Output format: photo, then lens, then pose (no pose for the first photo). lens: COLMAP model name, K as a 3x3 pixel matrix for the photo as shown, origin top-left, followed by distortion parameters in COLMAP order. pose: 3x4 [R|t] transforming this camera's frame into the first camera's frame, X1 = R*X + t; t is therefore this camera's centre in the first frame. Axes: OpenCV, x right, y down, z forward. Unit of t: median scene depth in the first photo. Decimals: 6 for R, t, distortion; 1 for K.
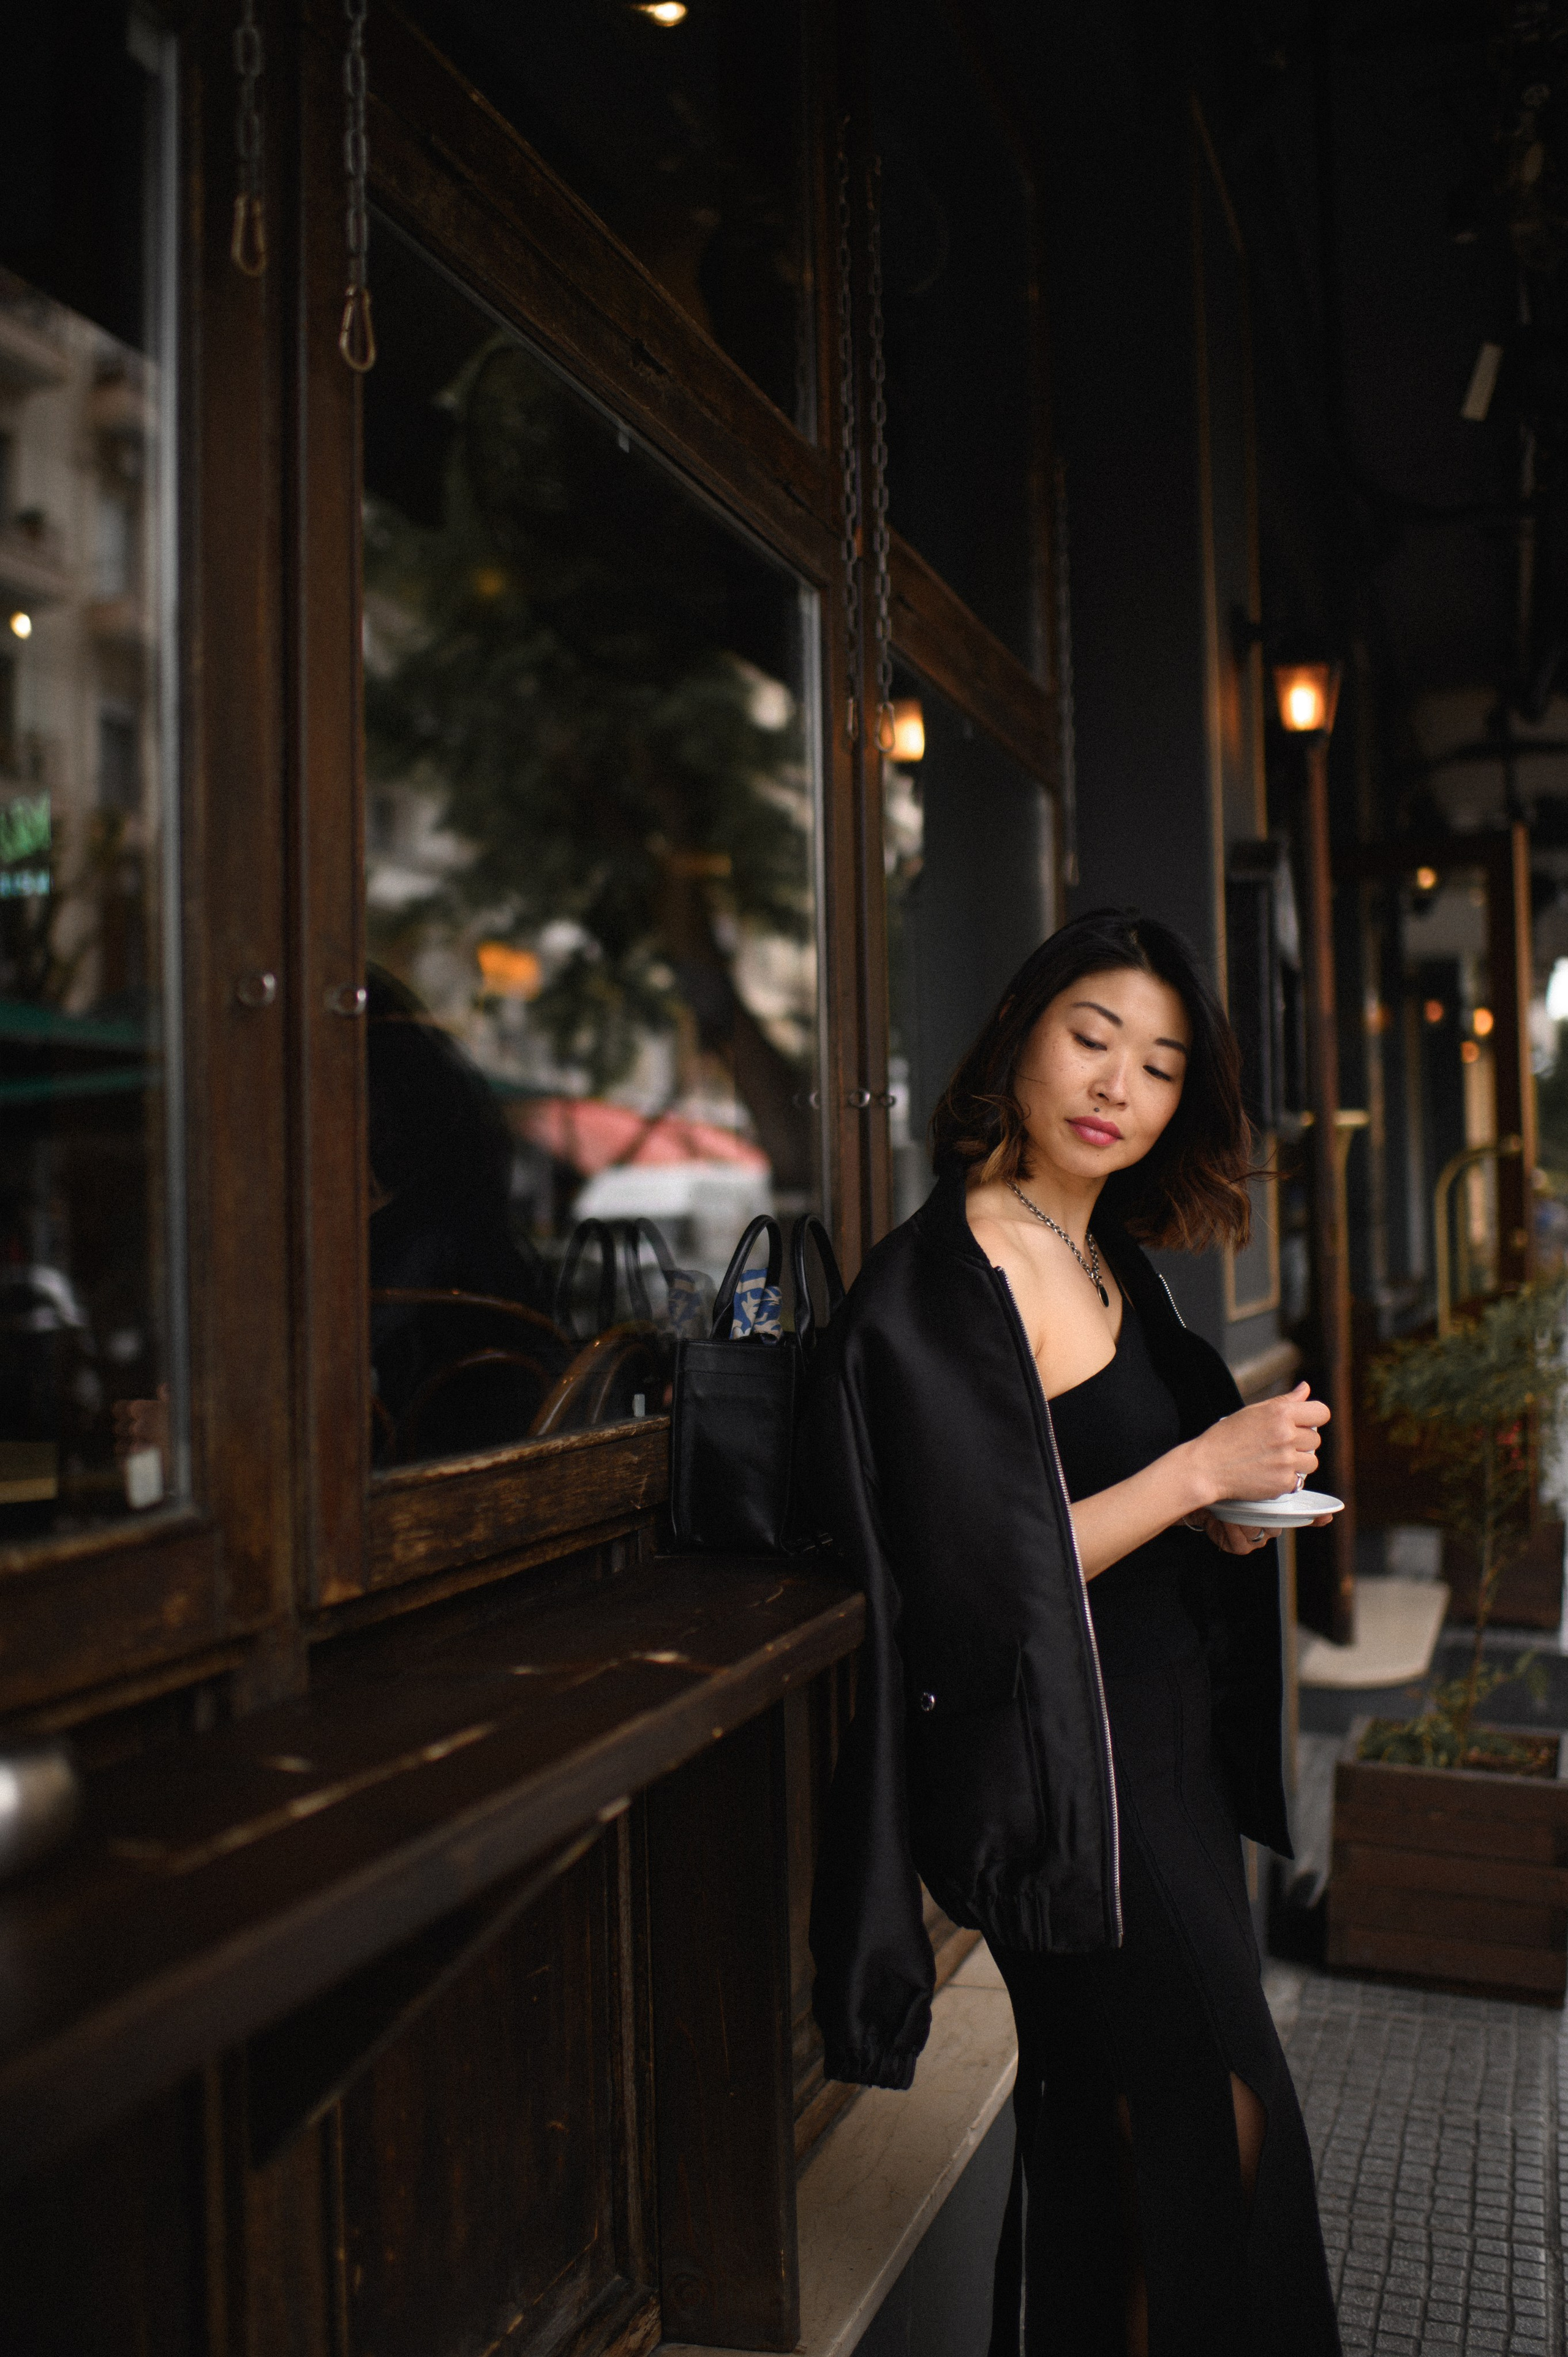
lens RADIAL K [[2410.3, 0, 837.2], [0, 2410.3, 1113.6], [0, 0, 1]] dist [-0.063382, 0.000000]
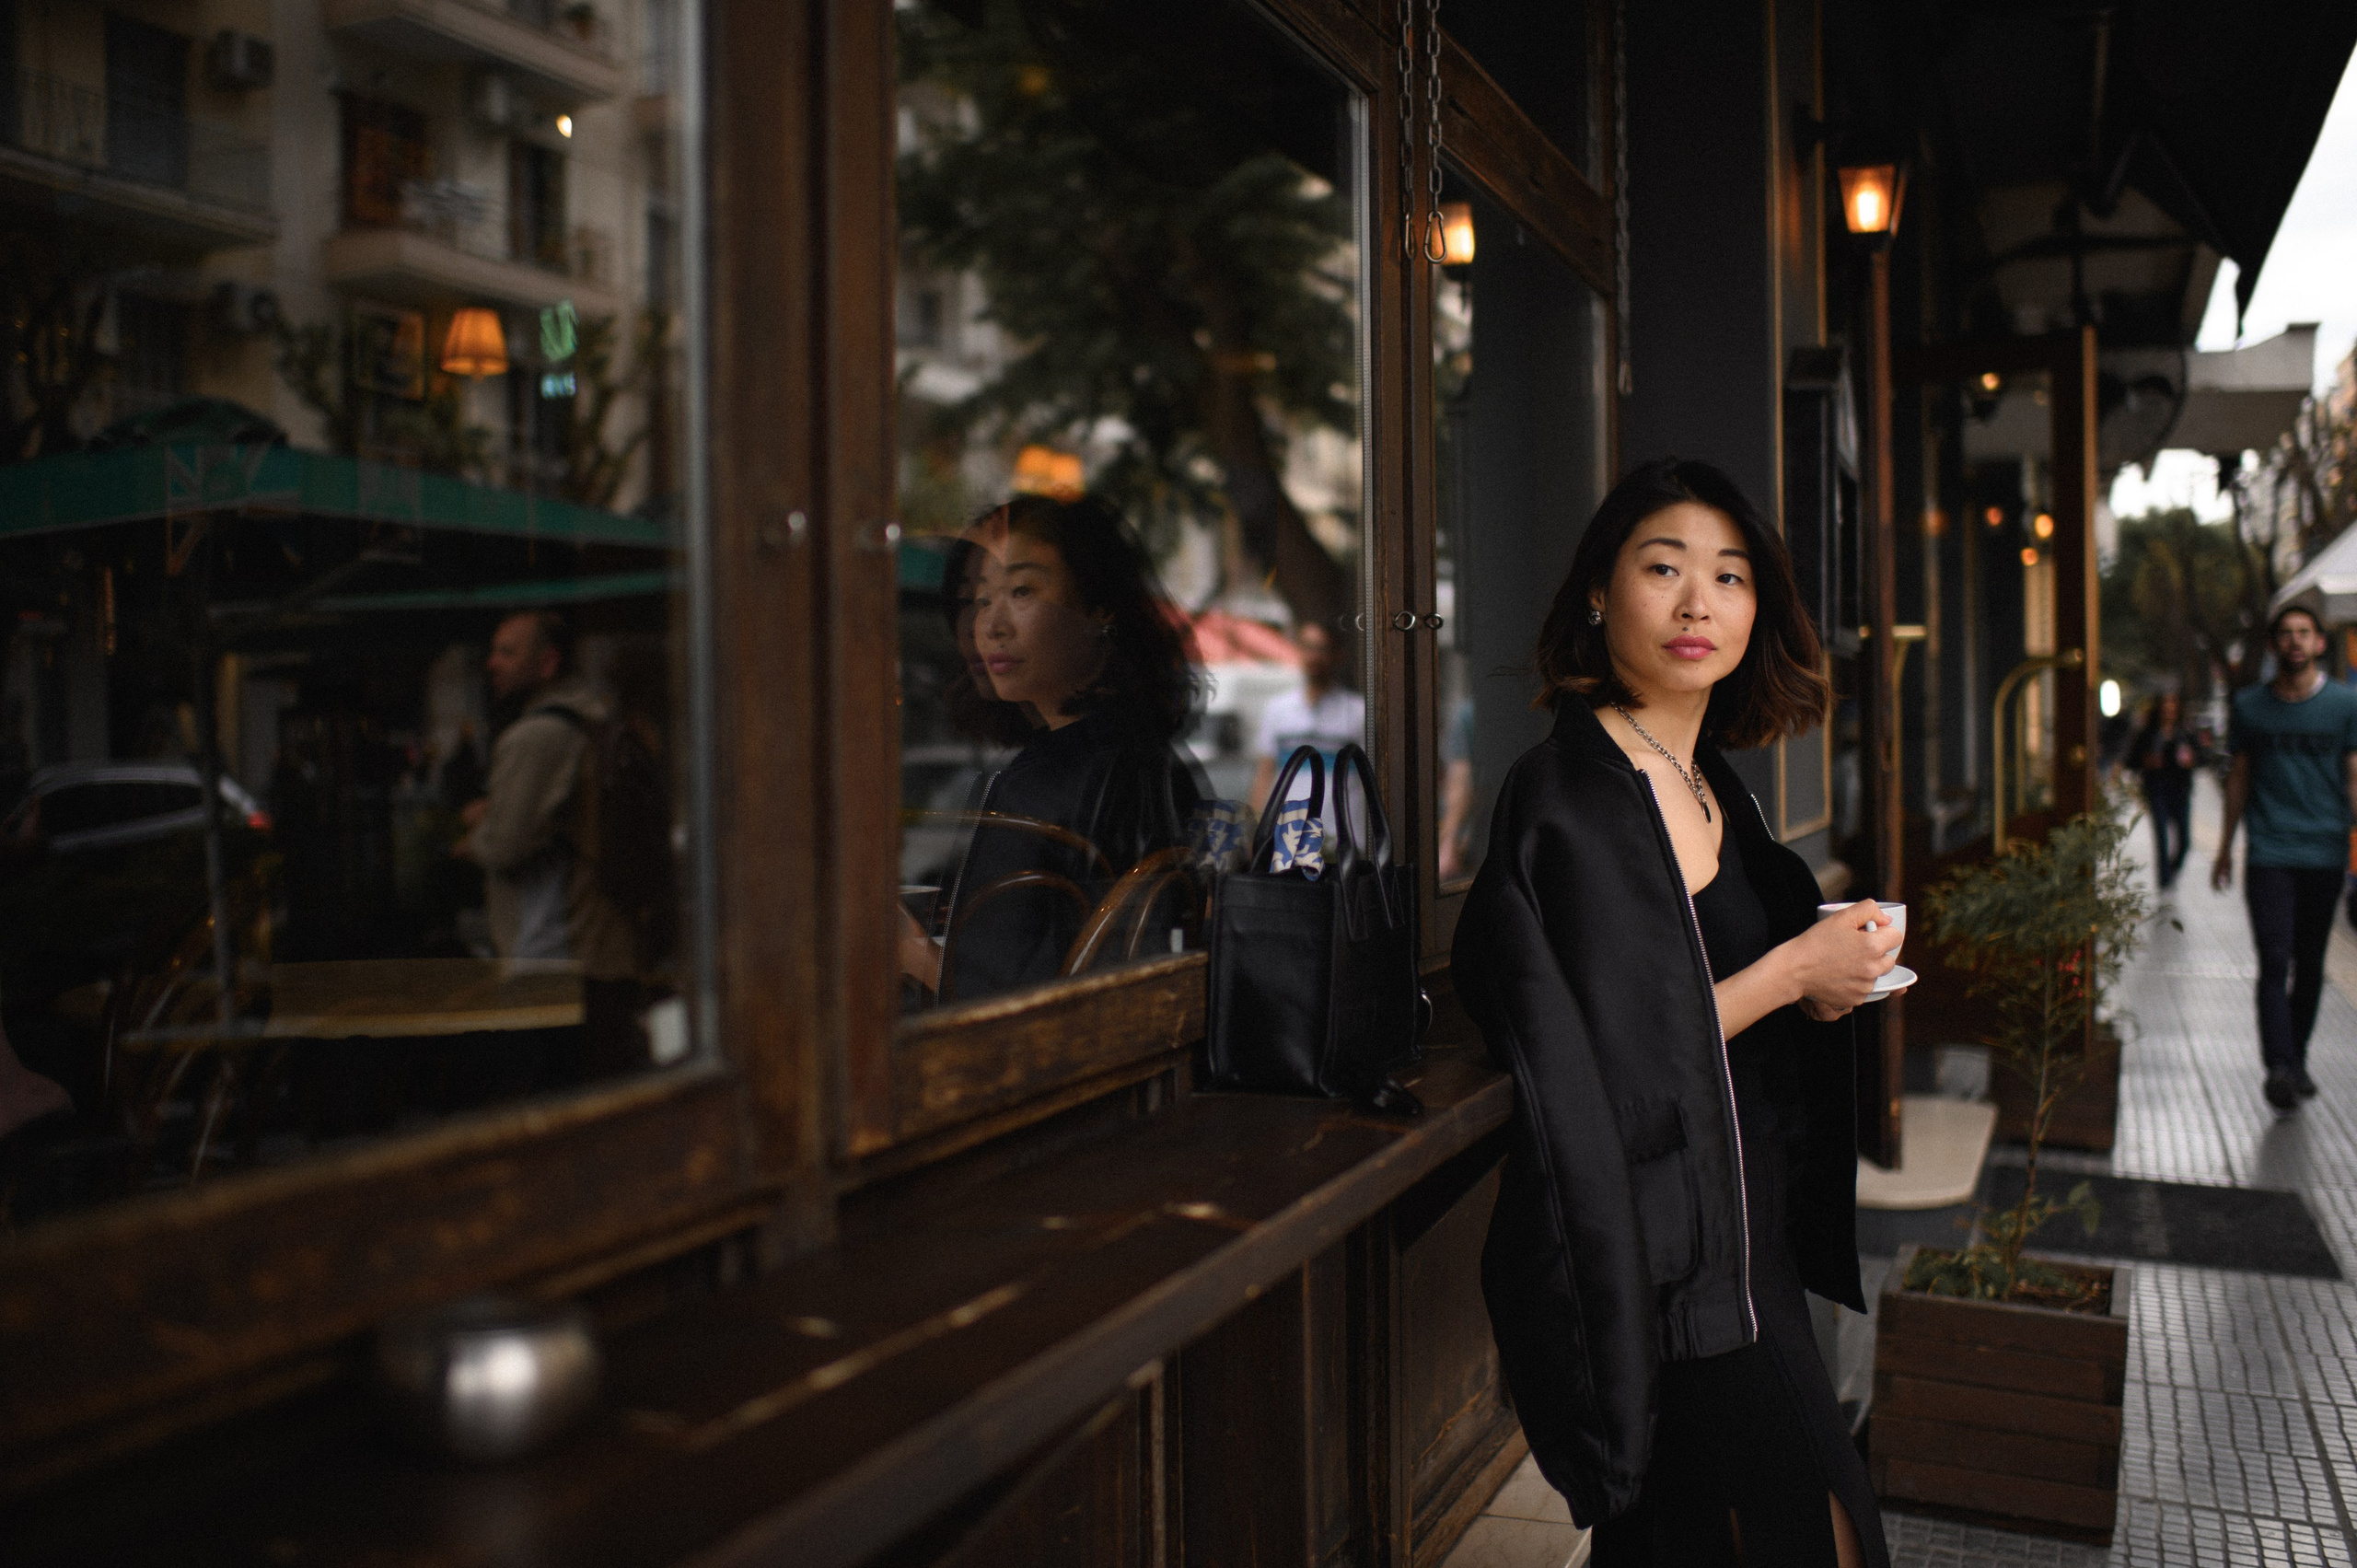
lens RADIAL K [[2410.4, 0, 1230.9], [0, 2410.4, 716.8], [0, 0, 1]] dist [-0.063382, 0.000000]
pose [[0.998017, 0.011189, -0.061949, -0.000247], [-0.008348, 0.998909, 0.045938, -0.008147], [0.062396, -0.045329, 0.997022, 0.014948]]
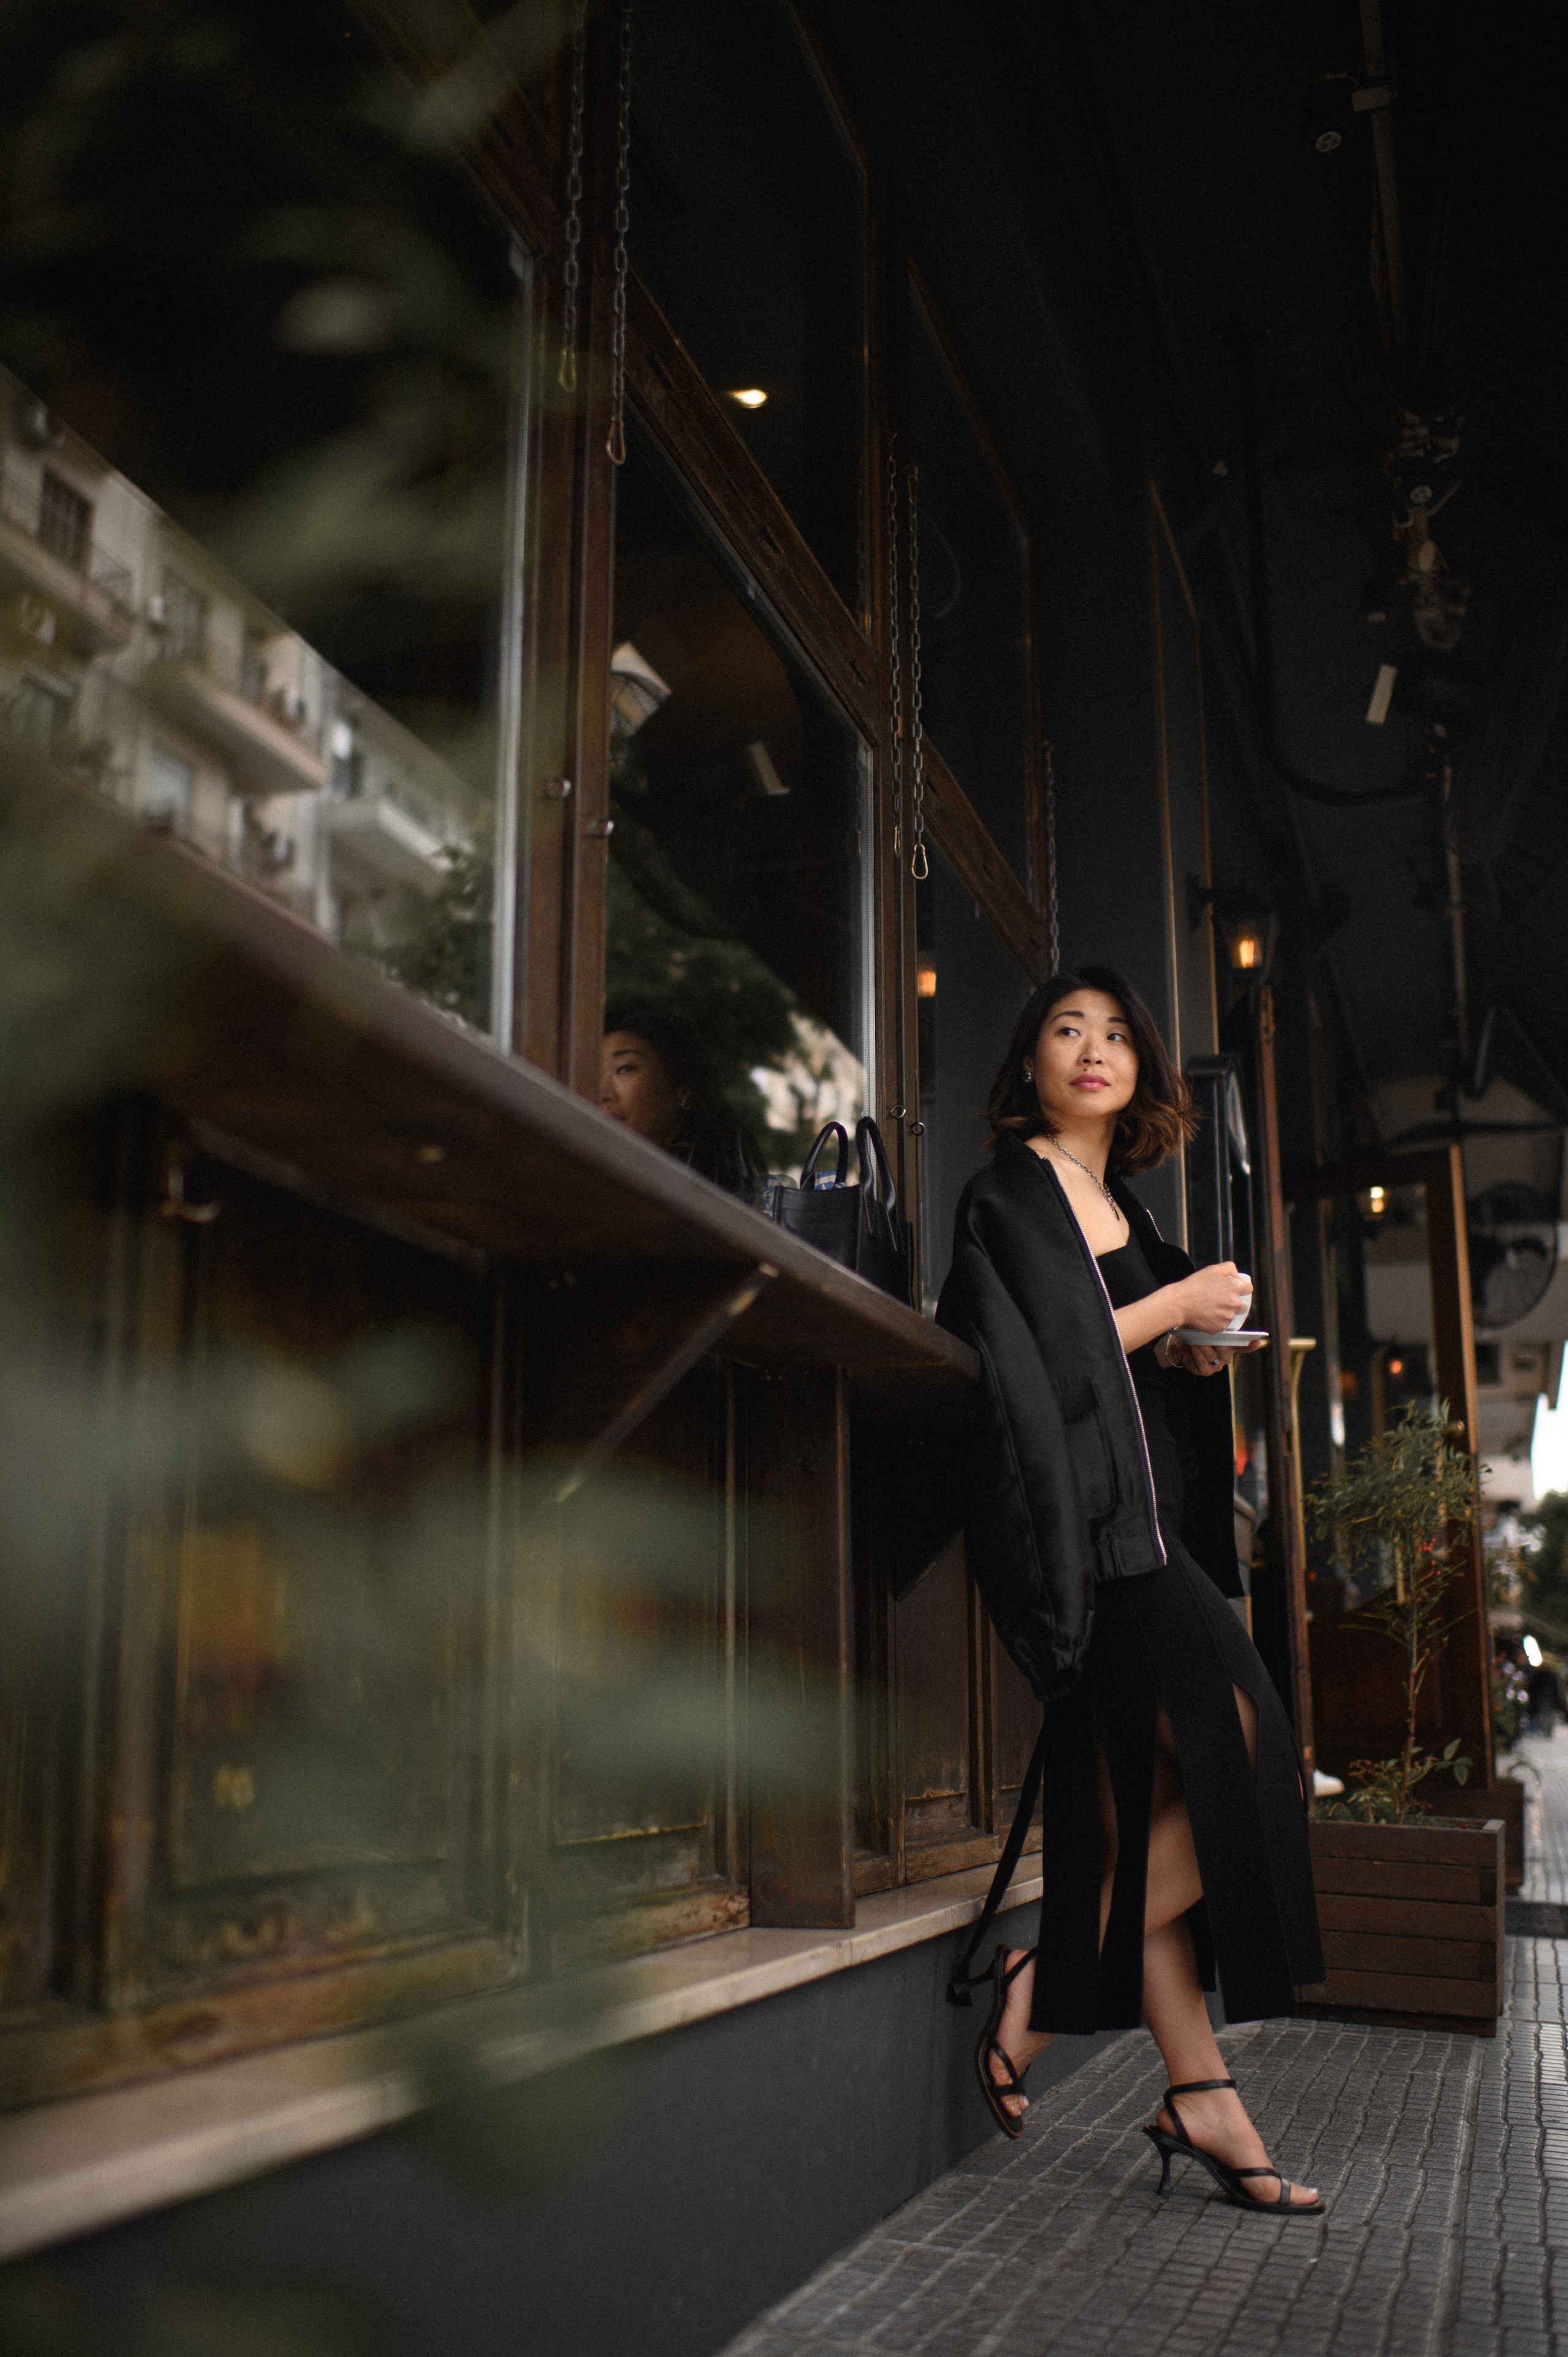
lens RADIAL K [[2410.3, 0, 799.2], [0, 2410.3, 1177.8], [0, 0, 1]] dist [-0.063382, 0.000000]
pose [[0.999781, 0.013548, -0.015950, -0.016608], [-0.016292, 0.982241, -0.186914, 0.193083], [0.013134, 0.187133, 0.982247, -0.215706]]
